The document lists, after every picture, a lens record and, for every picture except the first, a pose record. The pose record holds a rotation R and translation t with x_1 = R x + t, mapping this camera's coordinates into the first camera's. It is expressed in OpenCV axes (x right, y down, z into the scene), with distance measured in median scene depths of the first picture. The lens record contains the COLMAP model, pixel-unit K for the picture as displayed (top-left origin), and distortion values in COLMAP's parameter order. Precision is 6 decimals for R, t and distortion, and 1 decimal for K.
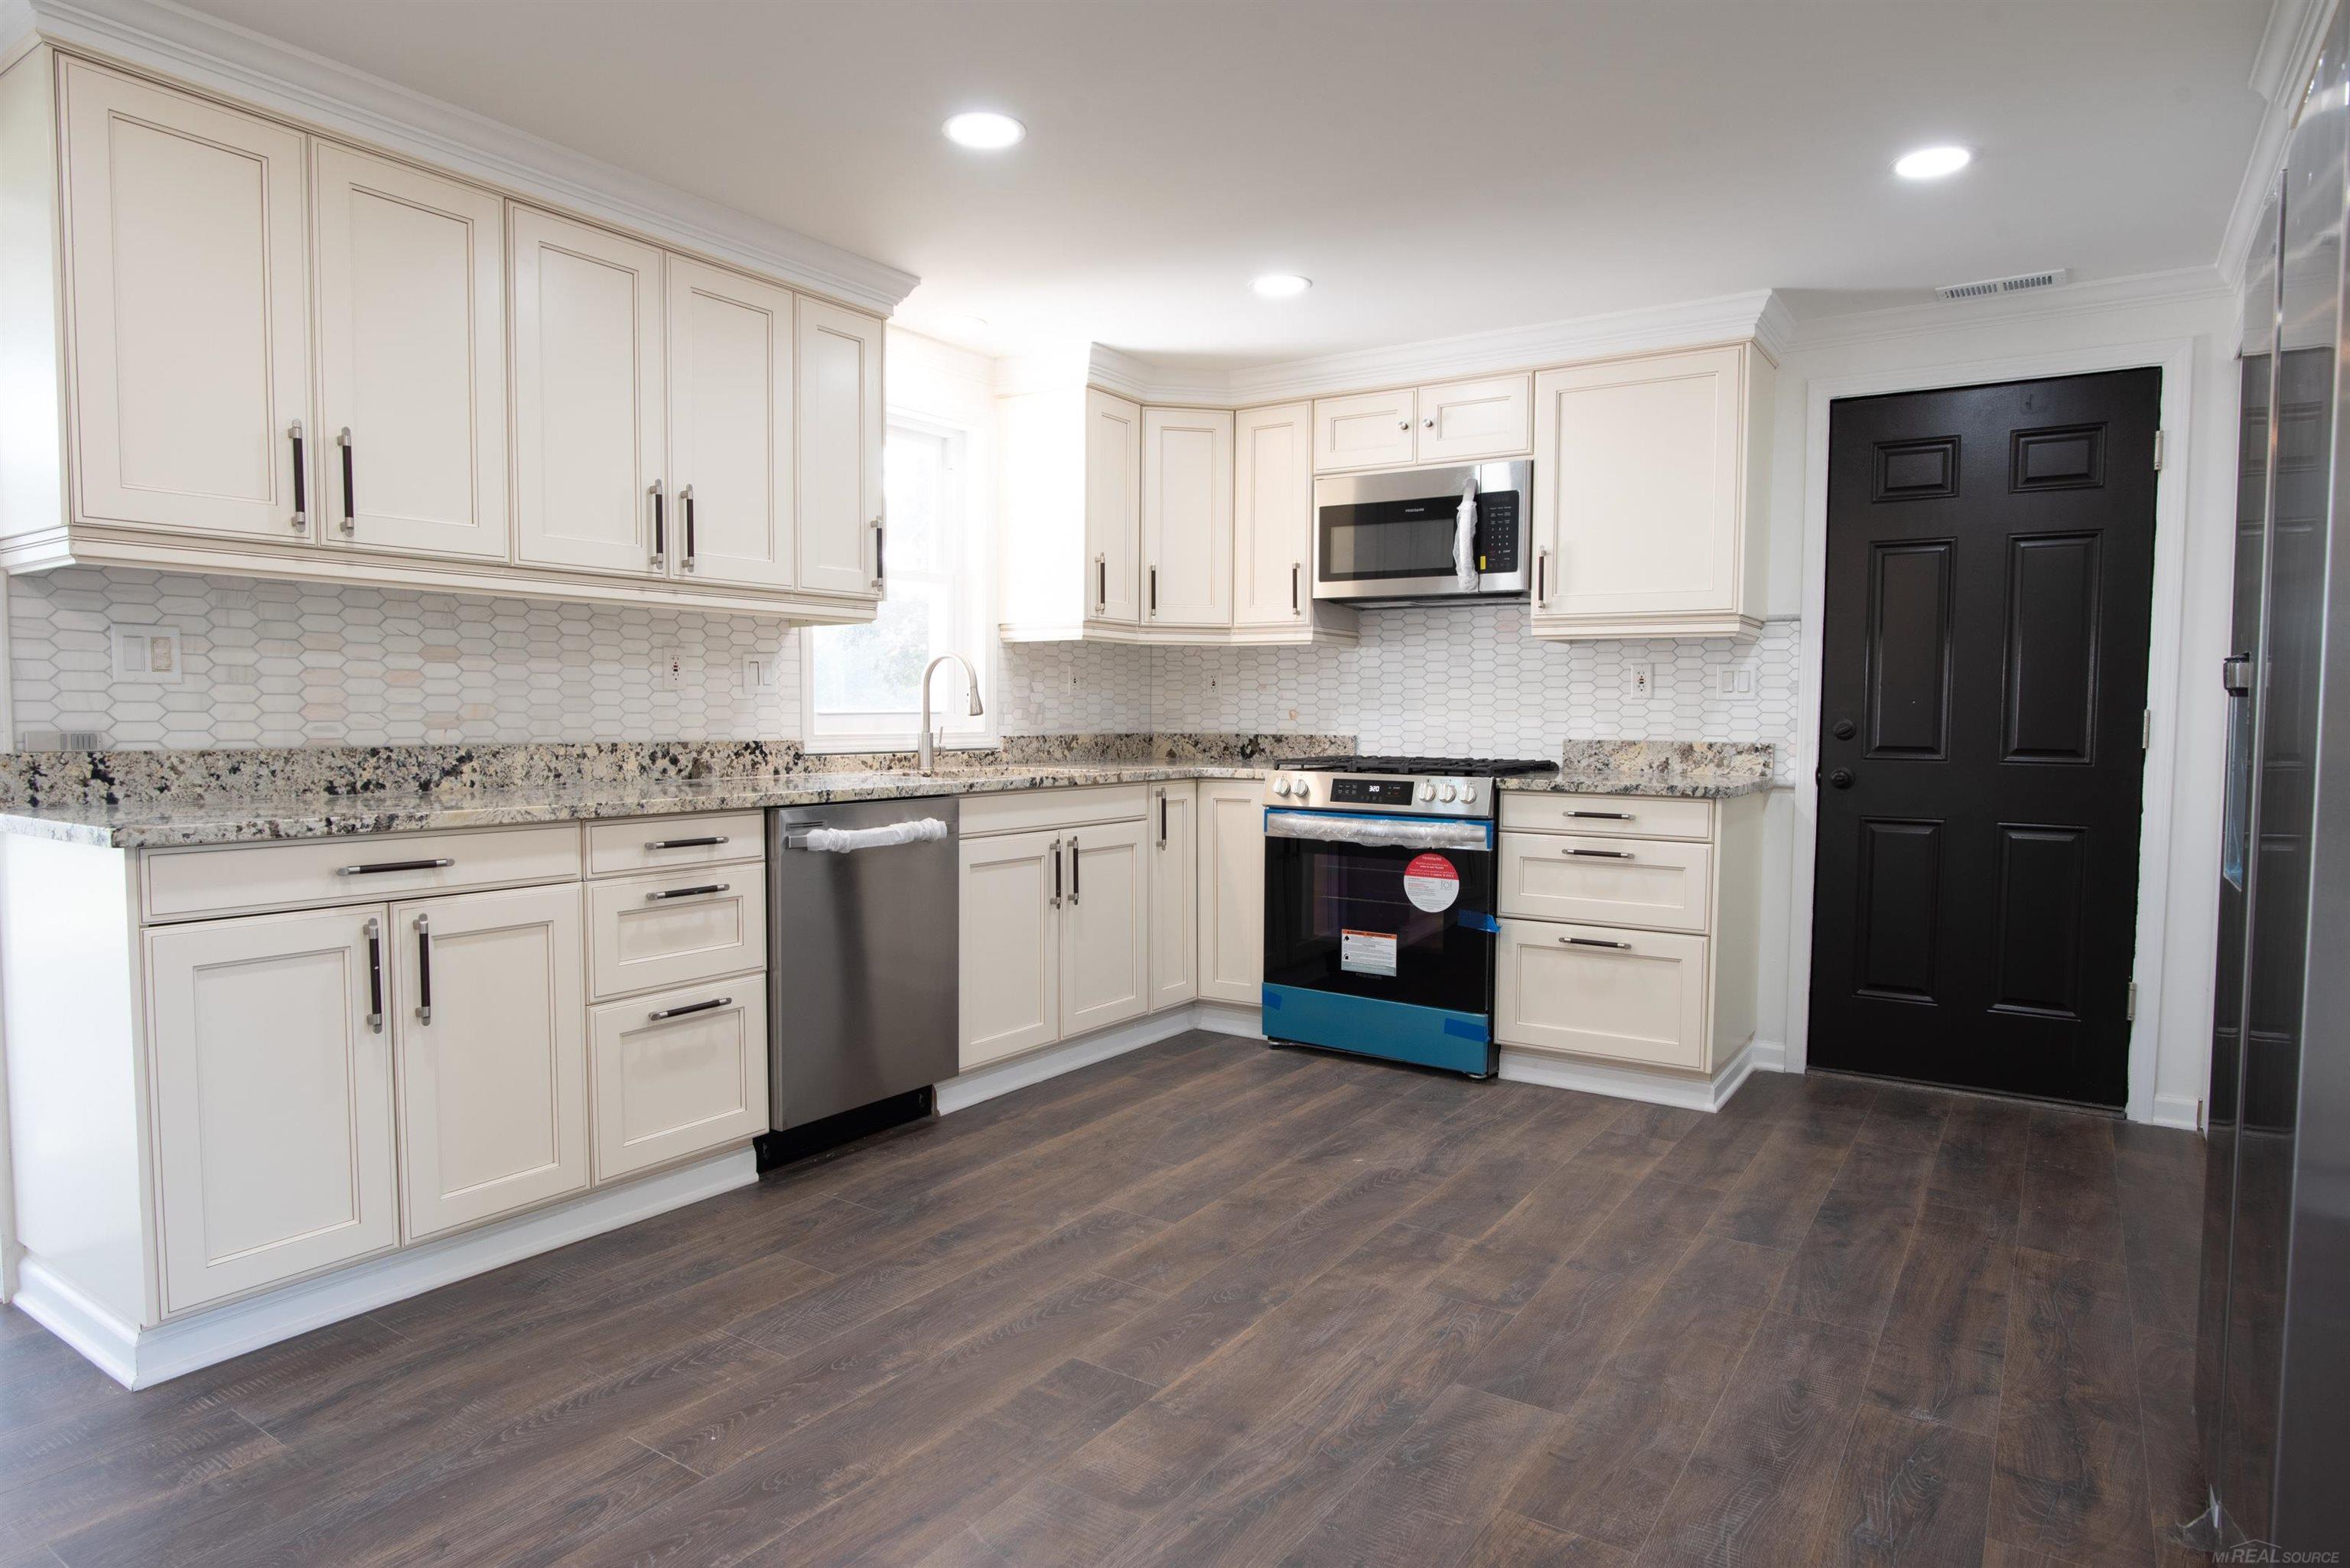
lens RADIAL K [[1351.9, 0, 1170.0], [0, 1351.9, 790.7], [0, 0, 1]] dist [-0.039337, 0.017485]
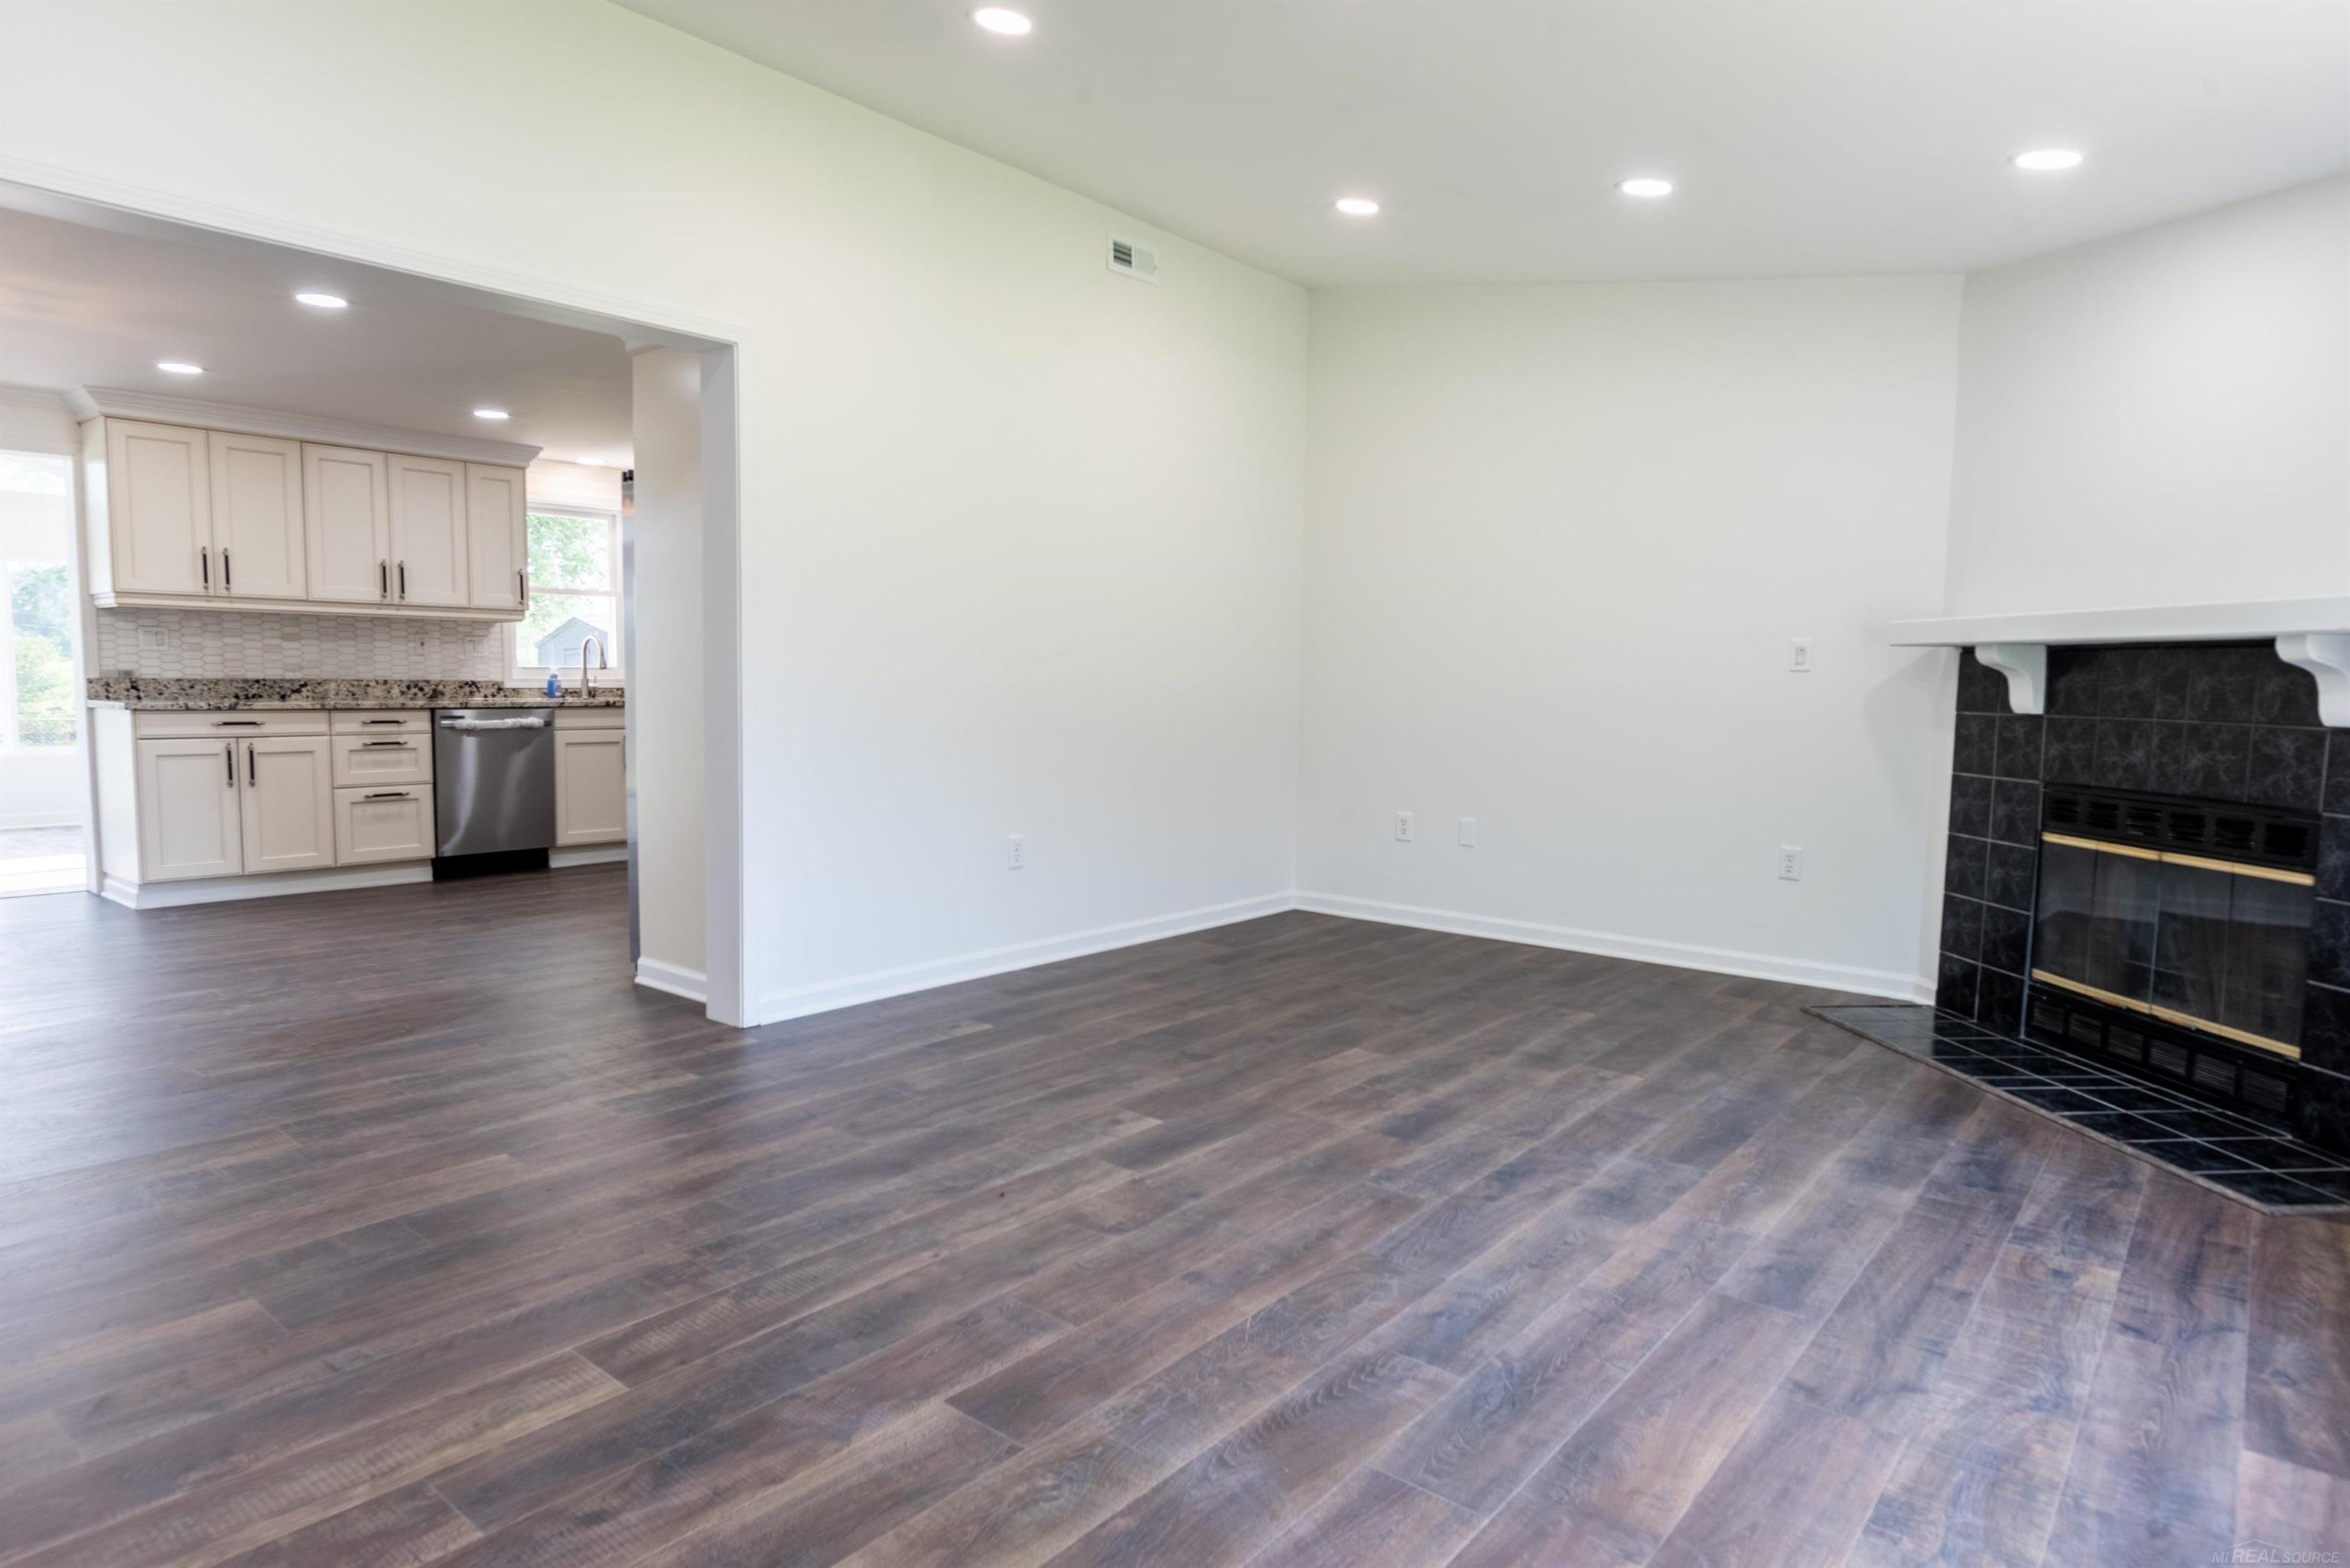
lens RADIAL K [[1357.3, 0, 1170.7], [0, 1357.3, 788.9], [0, 0, 1]] dist [-0.002077, -0.000762]
pose [[0.994757, 0.017832, -0.100700, 0.995124], [-0.015267, 0.999540, 0.026187, 0.058886], [0.101121, -0.024513, 0.994572, -0.958794]]
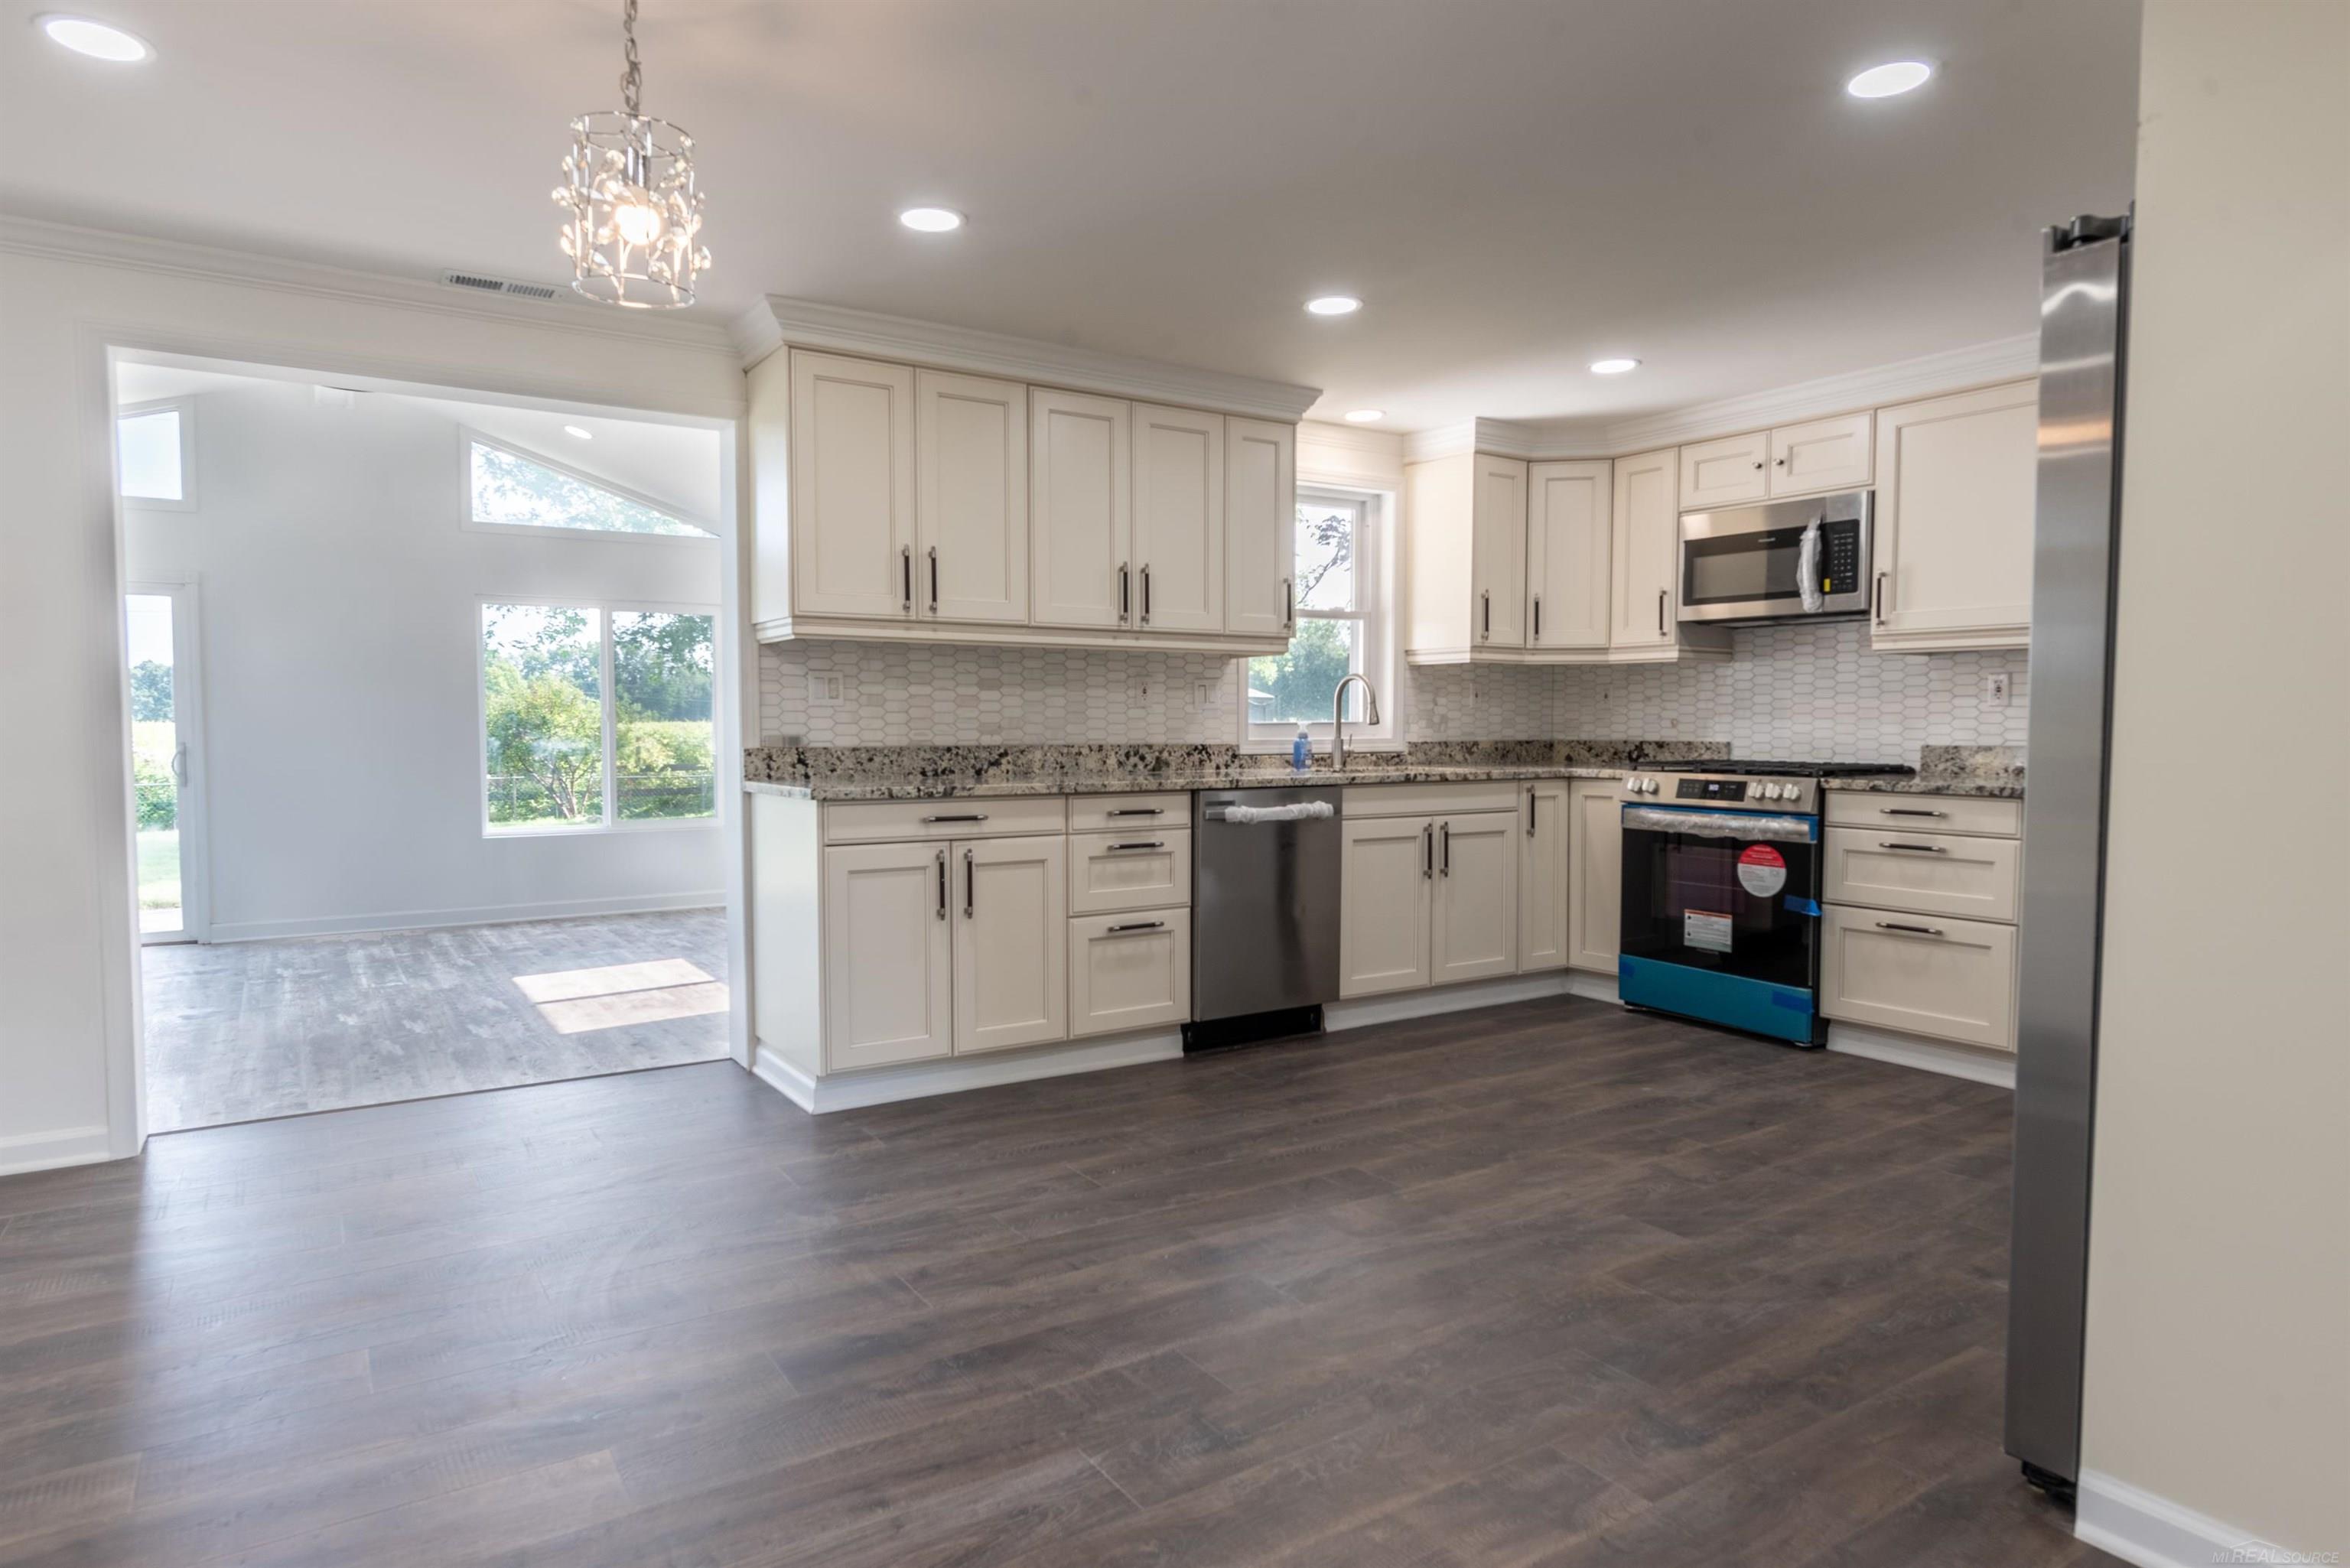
lens RADIAL K [[1357.3, 0, 1170.7], [0, 1357.3, 788.9], [0, 0, 1]] dist [-0.002077, -0.000762]
pose [[0.923441, 0.014108, -0.383482, 0.198628], [-0.017834, 0.999822, -0.006161, 0.017889], [0.383327, 0.012528, 0.923528, -0.284600]]
